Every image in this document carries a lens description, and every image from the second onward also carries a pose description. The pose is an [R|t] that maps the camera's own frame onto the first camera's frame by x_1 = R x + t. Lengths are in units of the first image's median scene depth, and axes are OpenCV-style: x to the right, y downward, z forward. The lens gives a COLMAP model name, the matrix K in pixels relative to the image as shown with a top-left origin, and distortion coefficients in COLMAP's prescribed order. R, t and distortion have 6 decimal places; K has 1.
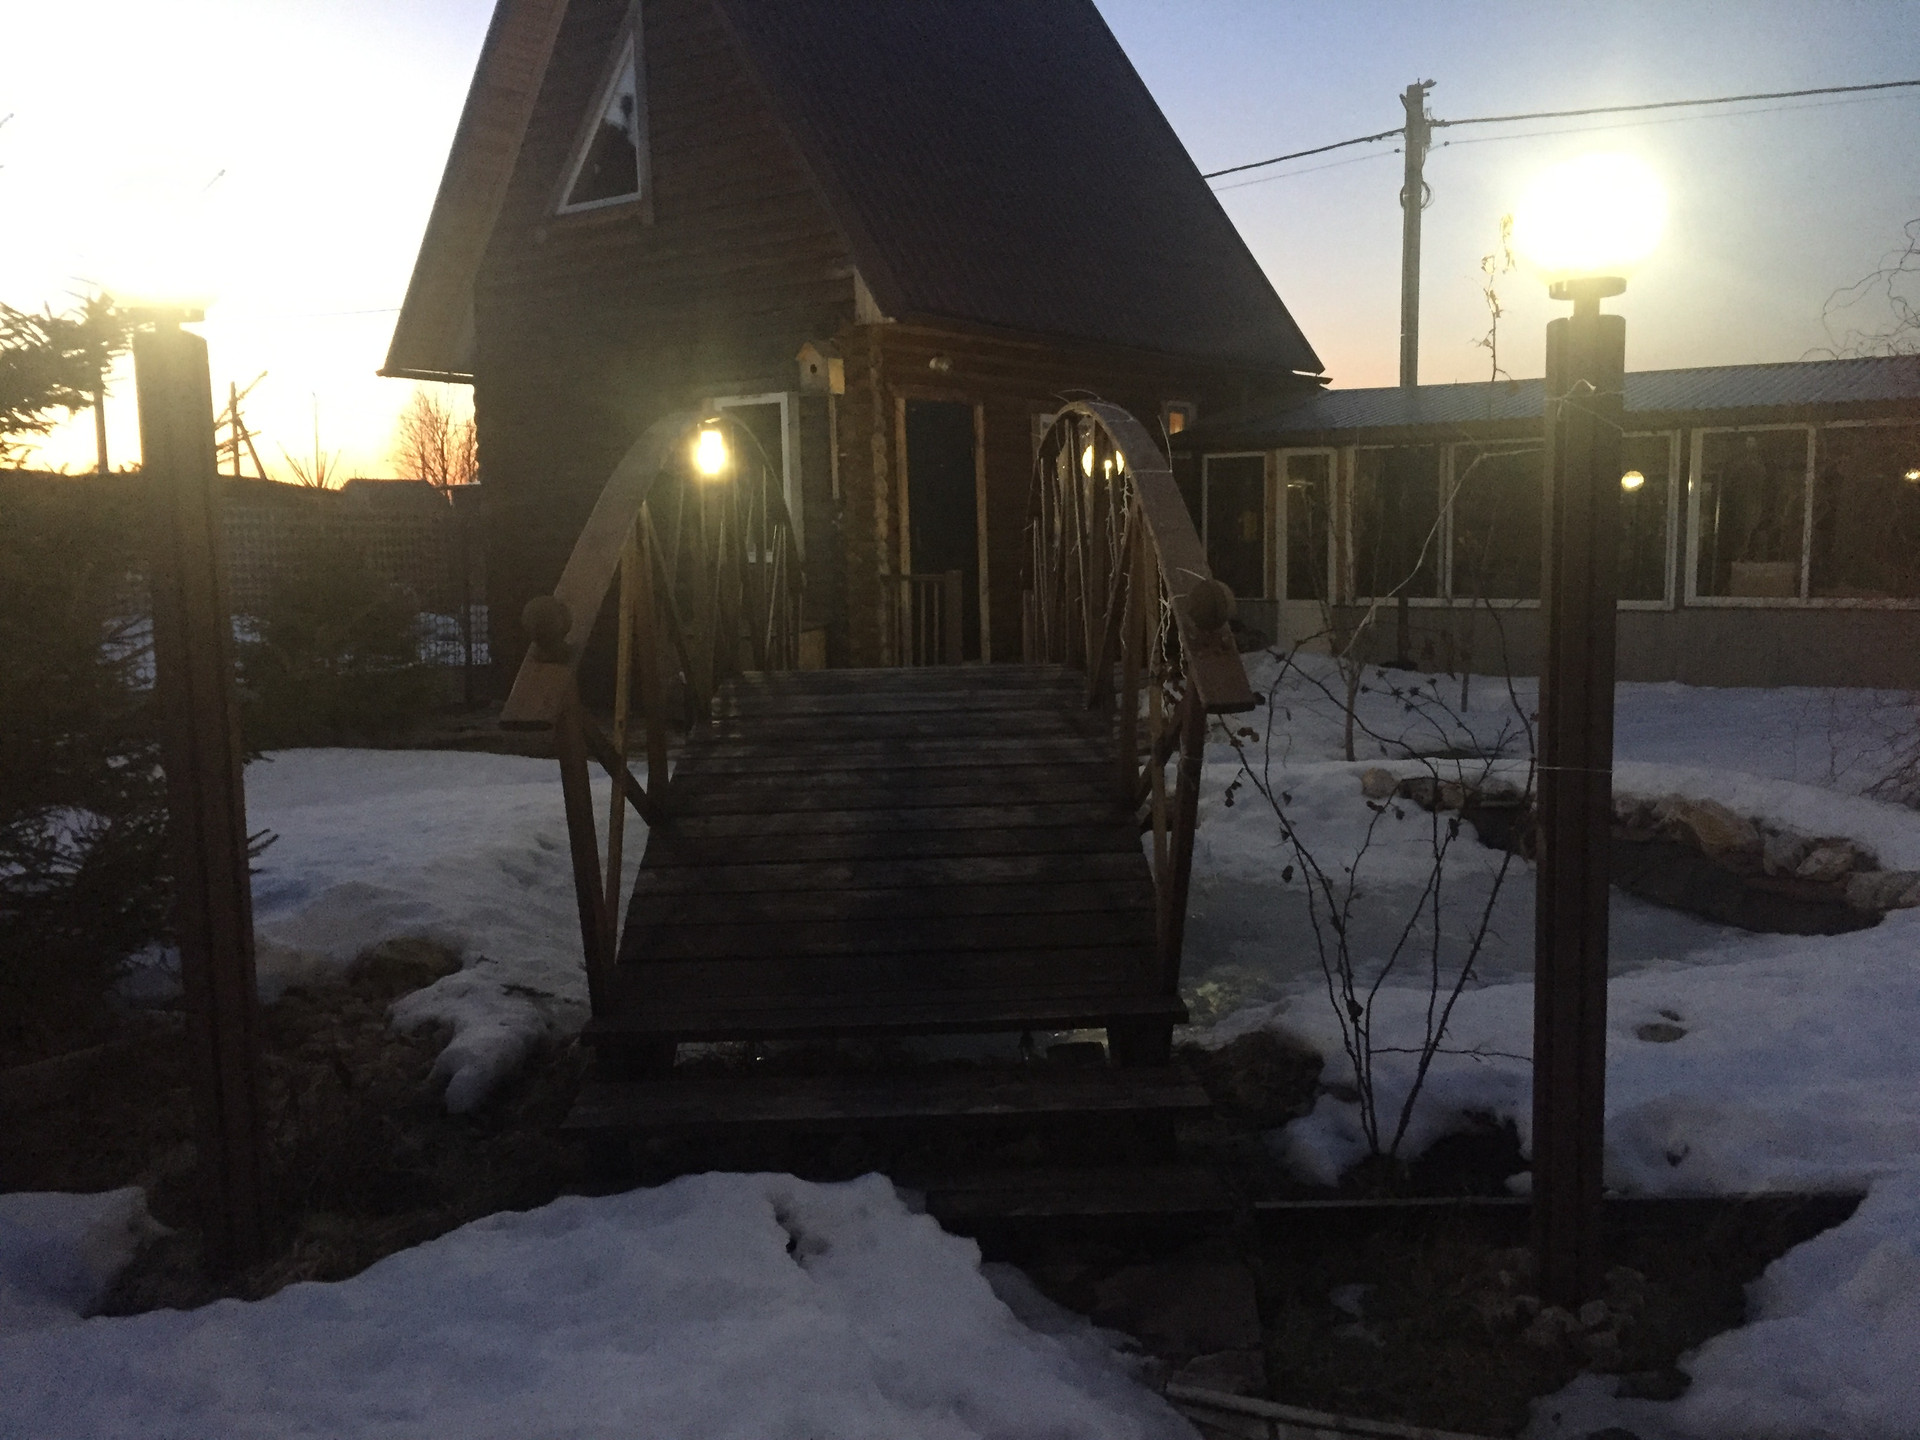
lens RADIAL K [[1614.3, 0, 965.7], [0, 1614.3, 717.4], [0, 0, 1]] dist [0.077799, -0.087303]
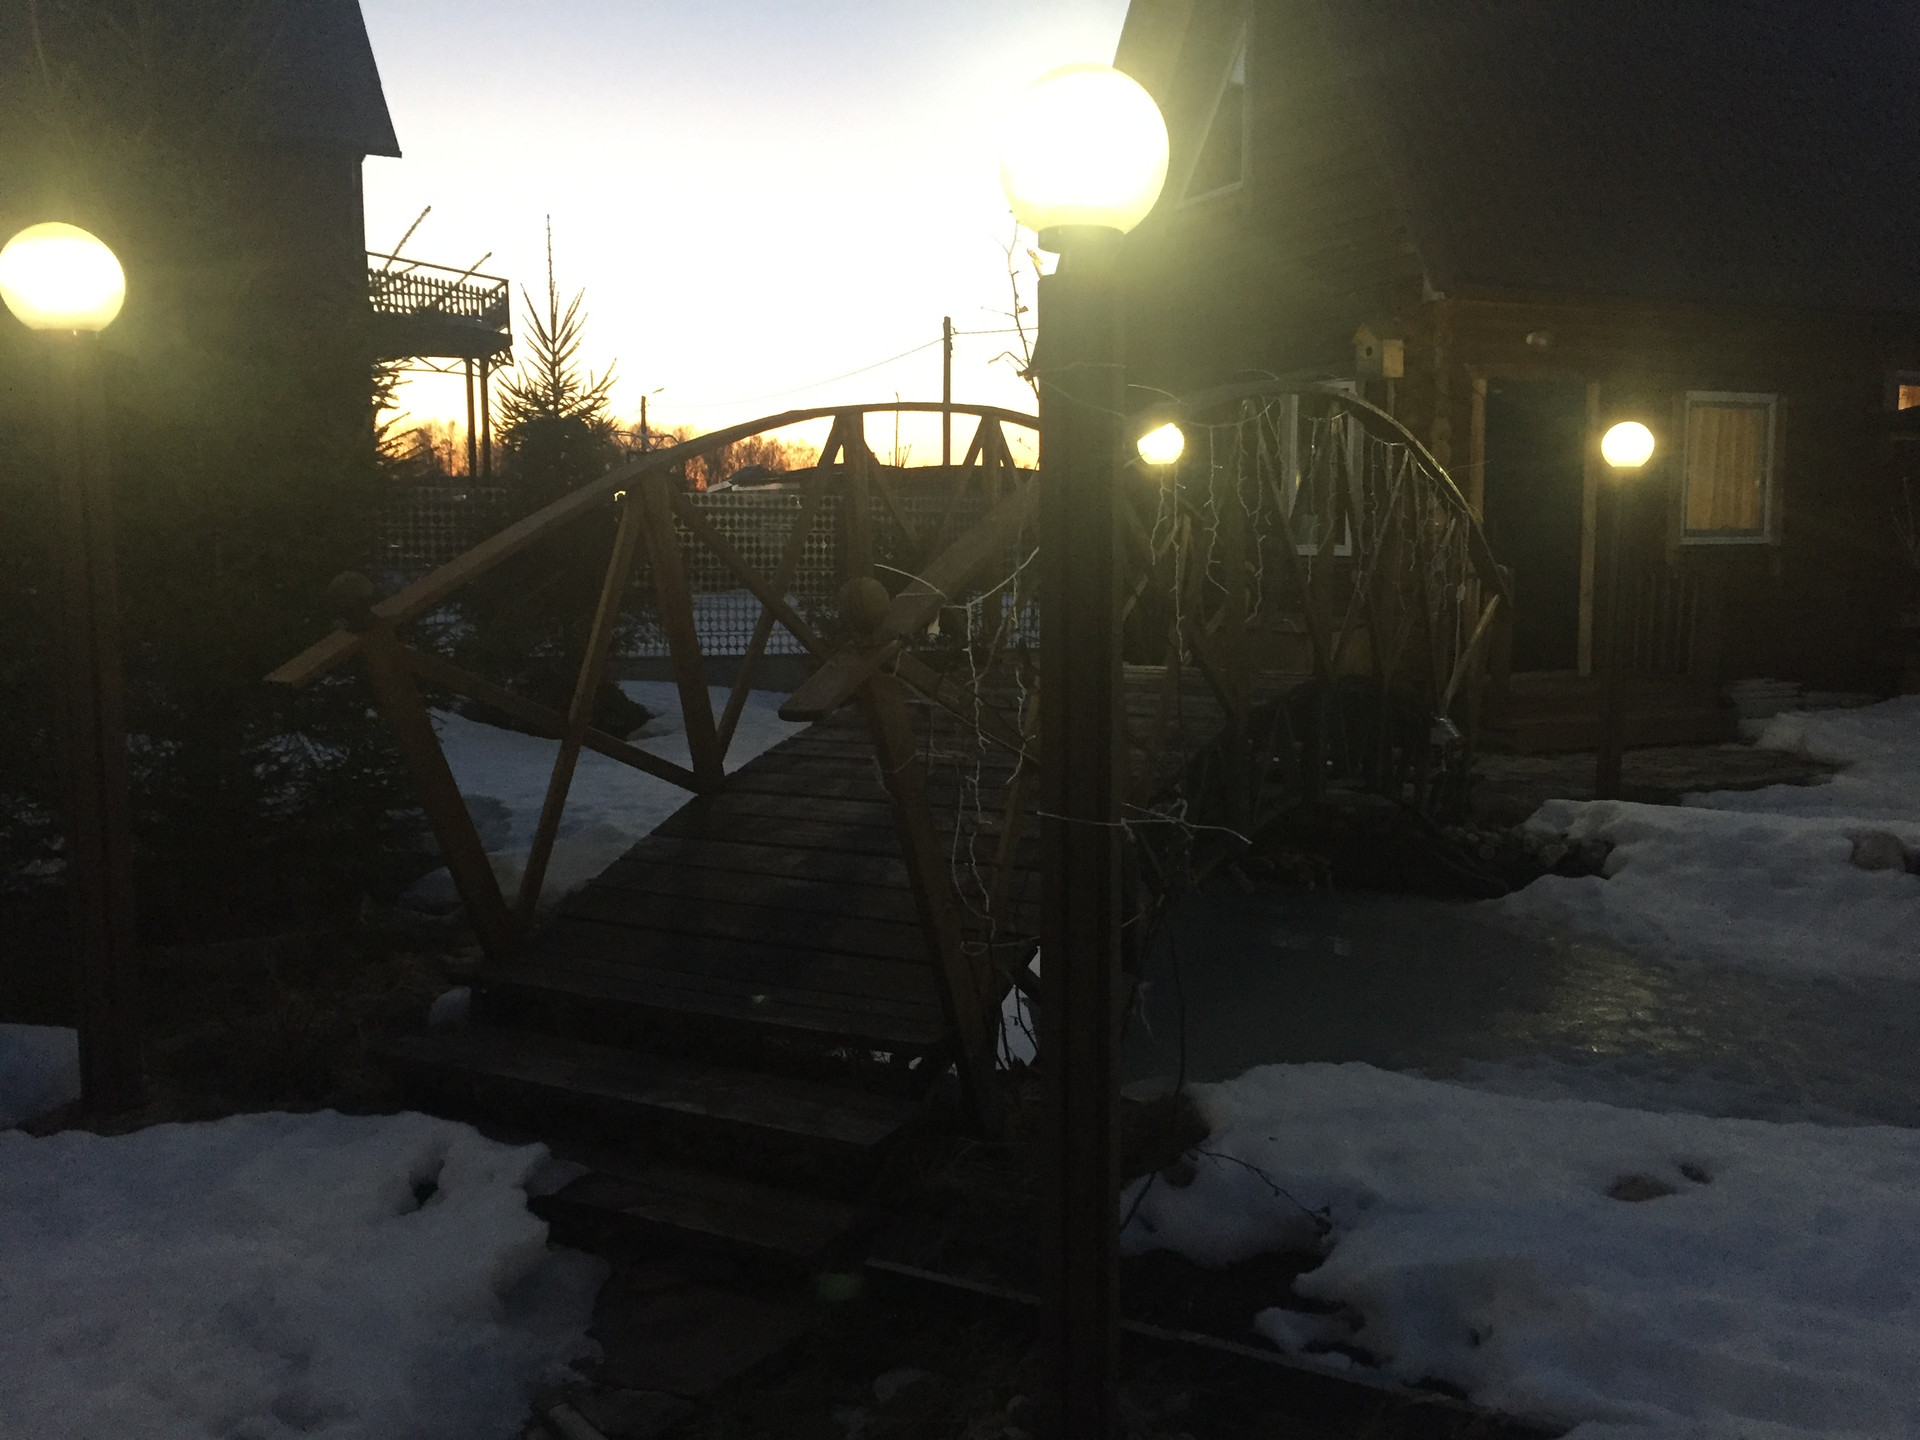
lens RADIAL K [[1614.3, 0, 969.6], [0, 1614.3, 719.2], [0, 0, 1]] dist [0.077799, -0.087303]
pose [[0.873664, 0.073011, -0.481020, 0.163330], [-0.069961, 0.997254, 0.024300, -0.007466], [0.481473, 0.012423, 0.876373, 0.056592]]
